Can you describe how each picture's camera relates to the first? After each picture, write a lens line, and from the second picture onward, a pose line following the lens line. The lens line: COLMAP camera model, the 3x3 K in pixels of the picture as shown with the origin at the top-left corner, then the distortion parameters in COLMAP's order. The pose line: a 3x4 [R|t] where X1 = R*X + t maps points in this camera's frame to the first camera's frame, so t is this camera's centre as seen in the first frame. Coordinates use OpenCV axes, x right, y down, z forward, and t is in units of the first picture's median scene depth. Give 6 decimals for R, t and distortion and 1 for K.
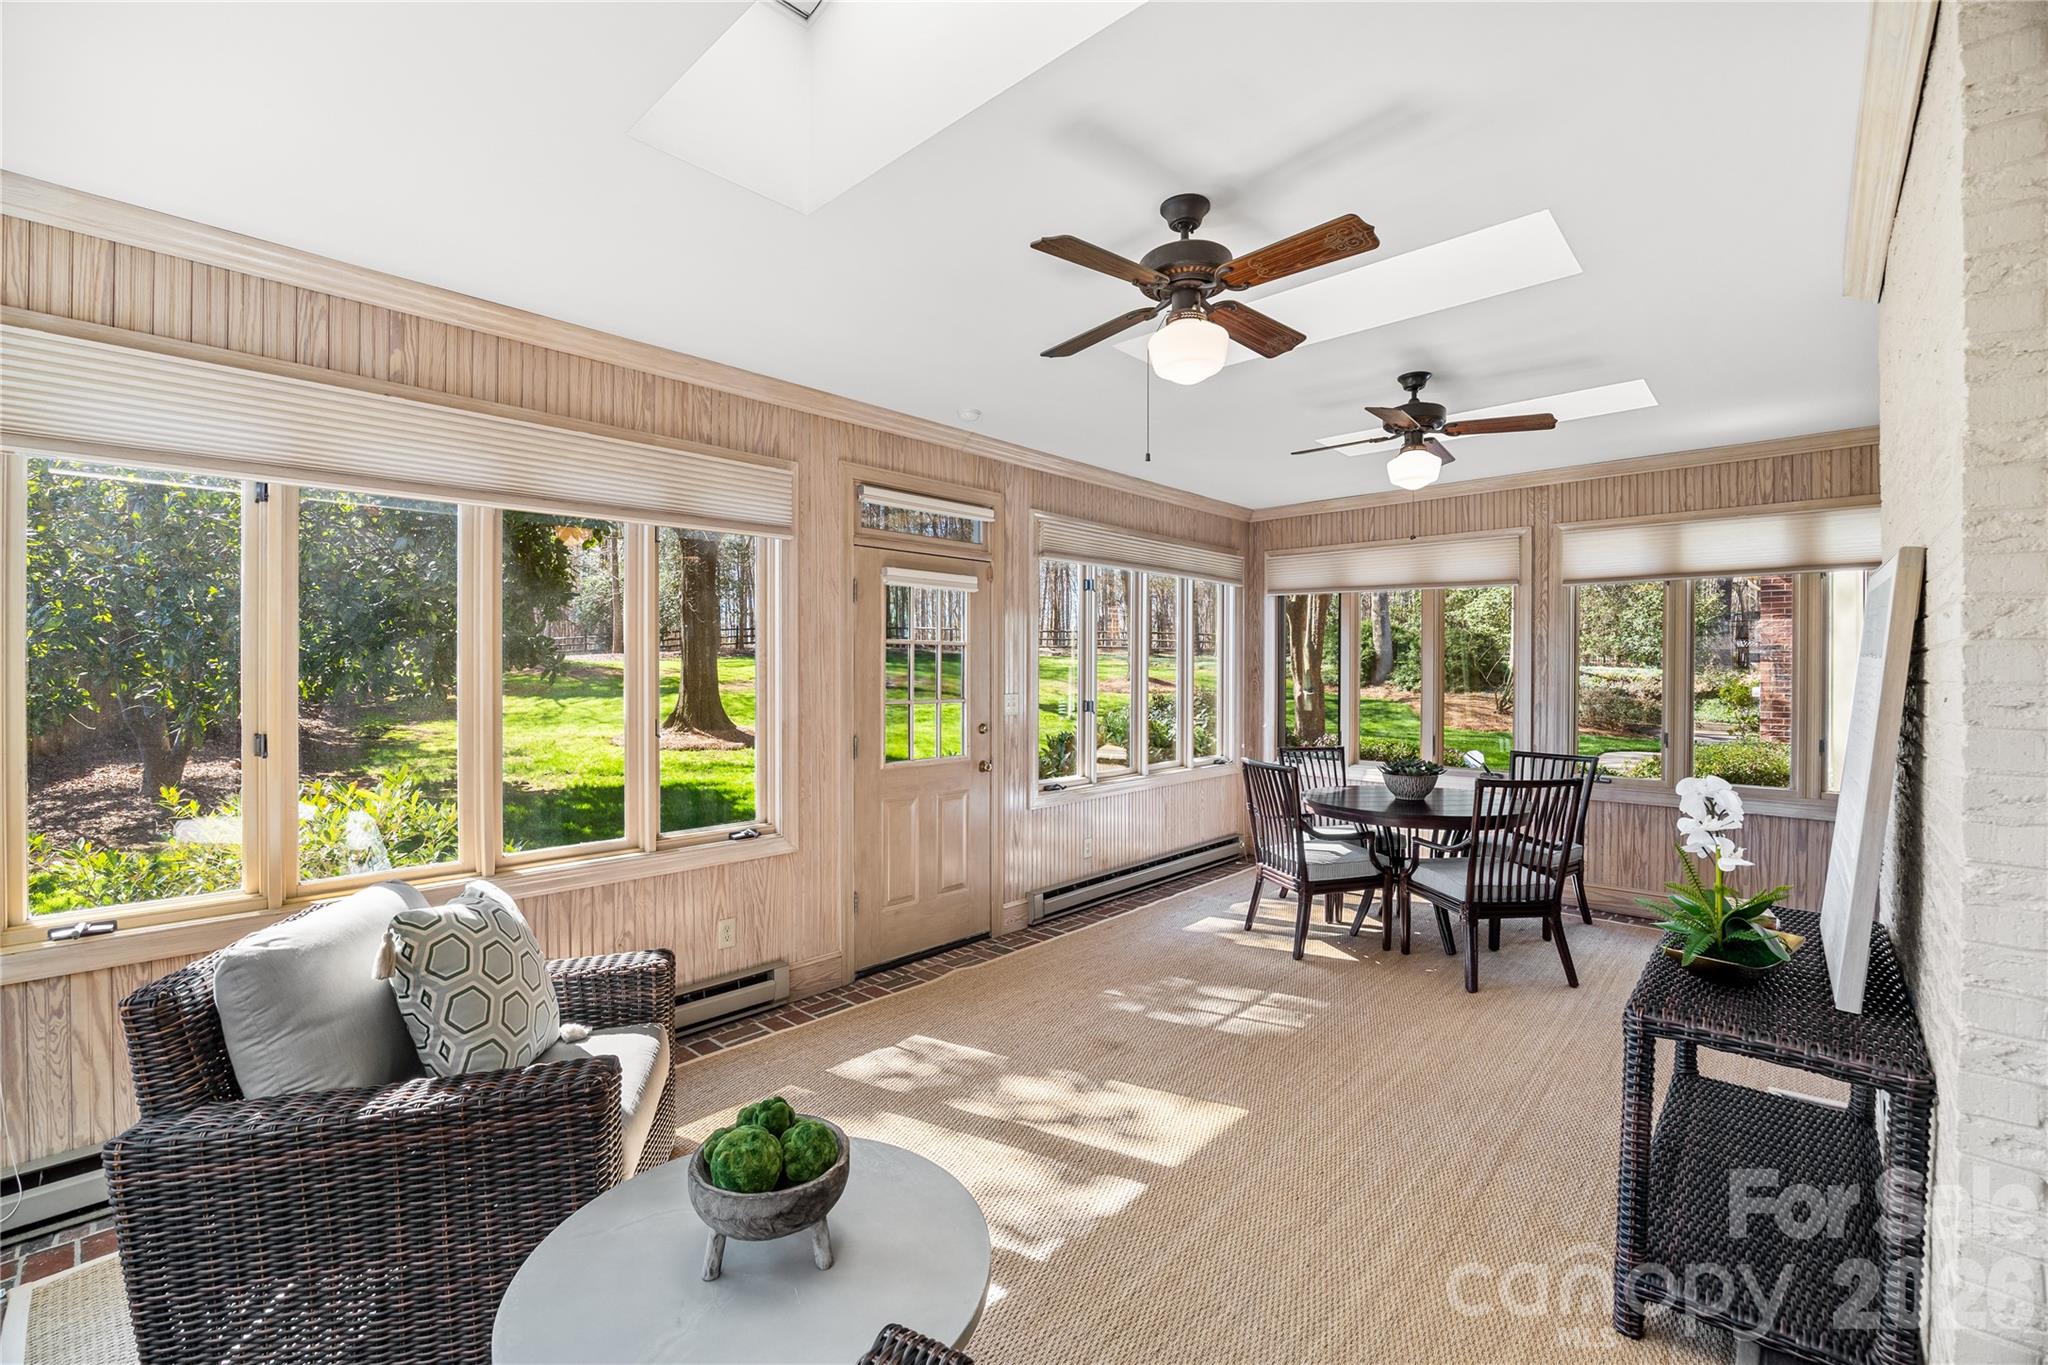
lens RADIAL K [[873.1, 0, 1012.8], [0, 873.1, 671.9], [0, 0, 1]] dist [-0.015542, 0.000716]
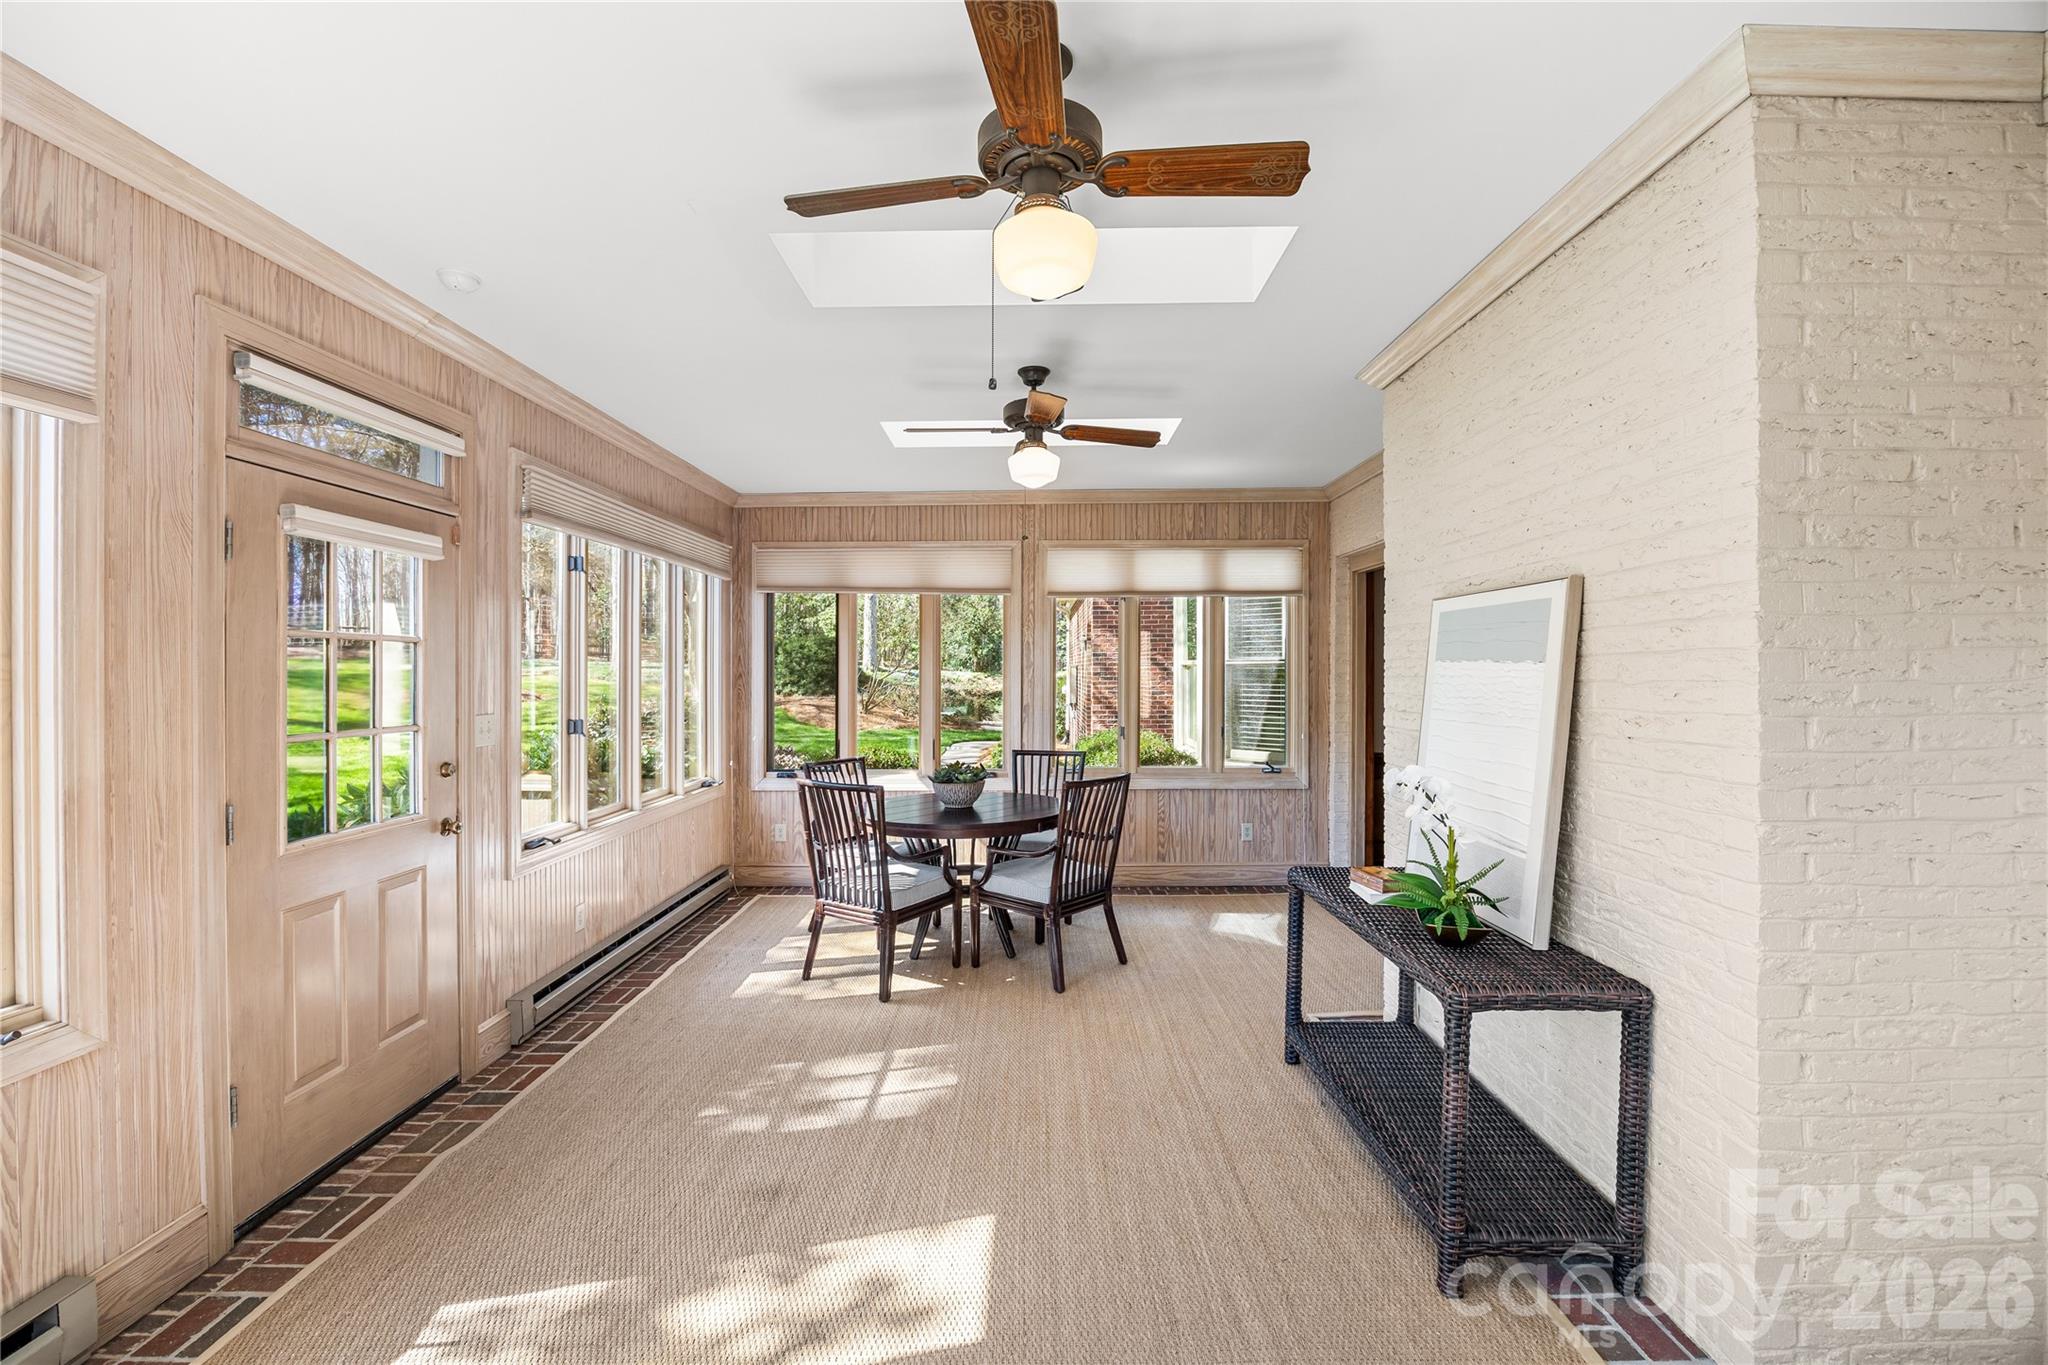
lens RADIAL K [[873.1, 0, 1012.8], [0, 873.1, 671.9], [0, 0, 1]] dist [-0.015542, 0.000716]
pose [[0.735152, -0.005663, 0.677879, -0.177638], [0.009068, 0.999958, -0.001480, -0.003661], [-0.677842, 0.007235, 0.735172, 0.253390]]
